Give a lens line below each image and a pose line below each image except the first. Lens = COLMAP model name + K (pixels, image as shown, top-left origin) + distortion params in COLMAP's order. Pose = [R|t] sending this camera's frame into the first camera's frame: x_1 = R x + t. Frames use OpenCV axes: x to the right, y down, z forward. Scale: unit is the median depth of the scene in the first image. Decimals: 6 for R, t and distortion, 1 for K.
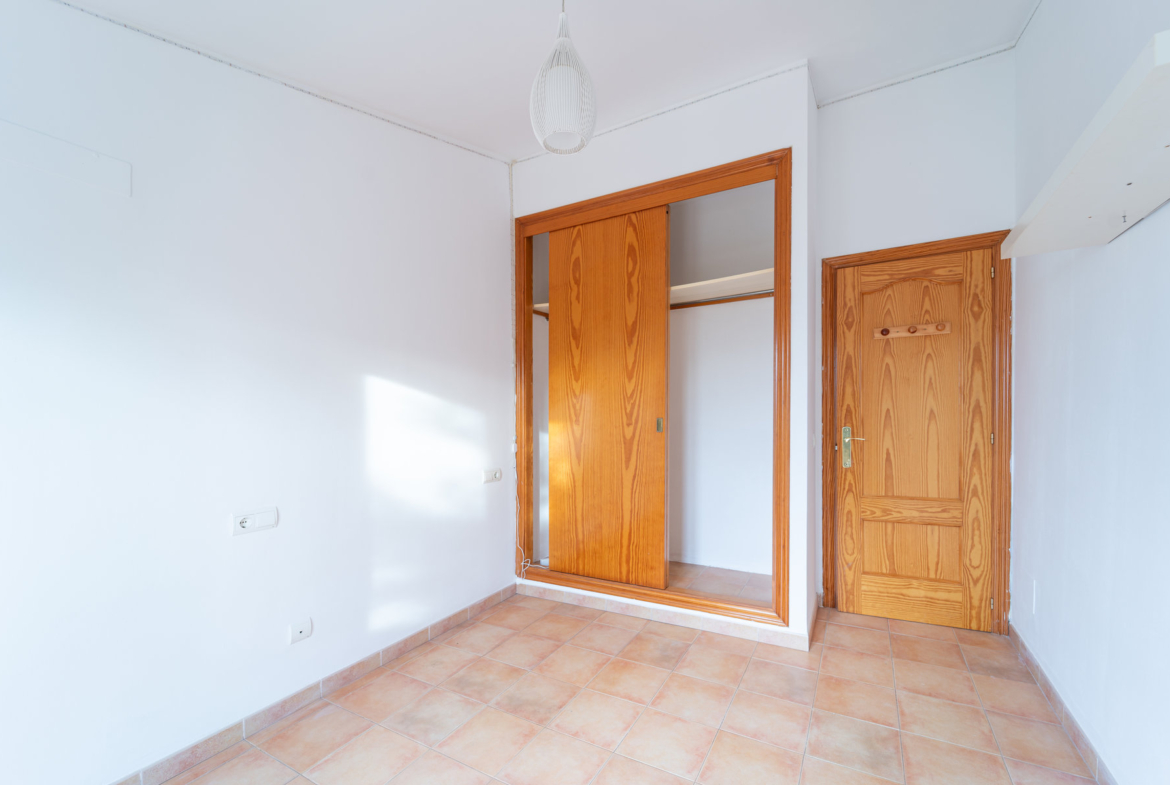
lens RADIAL K [[477.4, 0, 588.5], [0, 477.4, 411.3], [0, 0, 1]] dist [-0.000525, -0.000002]
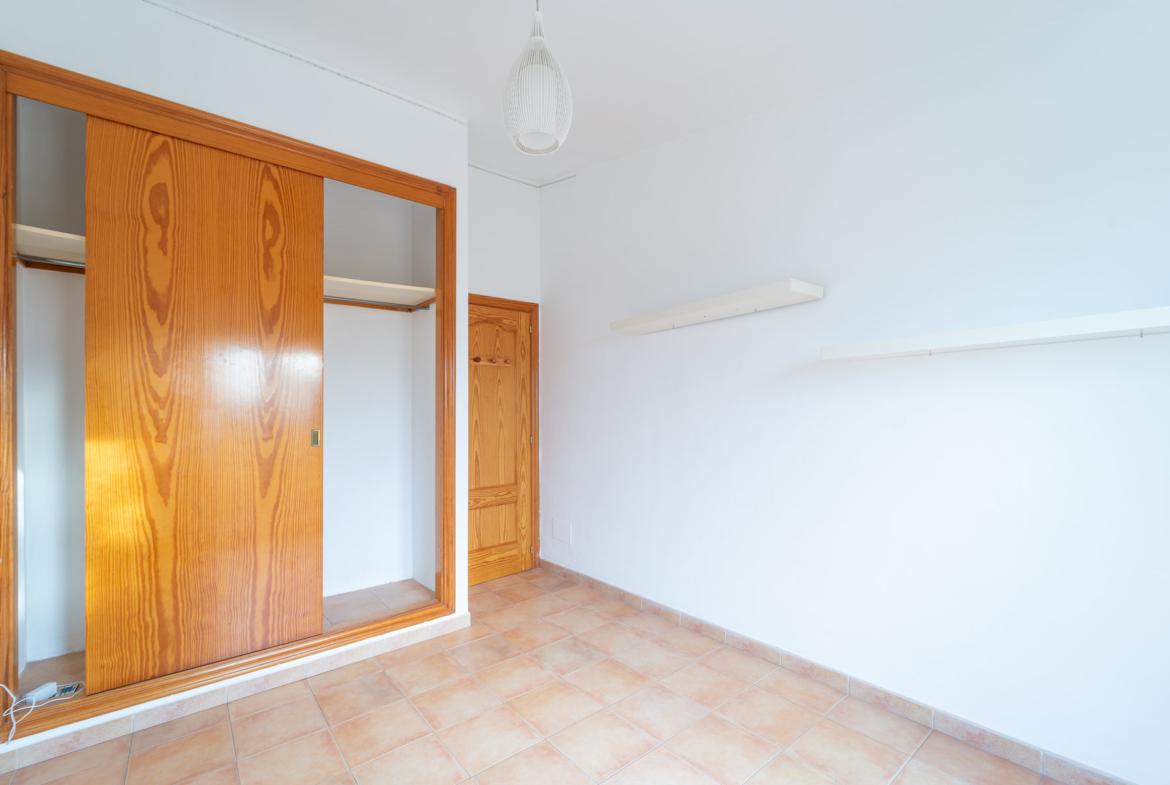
lens RADIAL K [[468.2, 0, 584.7], [0, 468.2, 425.1], [0, 0, 1]] dist [-0.000442, -0.000254]
pose [[0.390990, -0.004437, 0.920384, -0.423032], [0.009658, 0.999953, 0.000718, 0.010740], [-0.920344, 0.008609, 0.391014, 0.252105]]
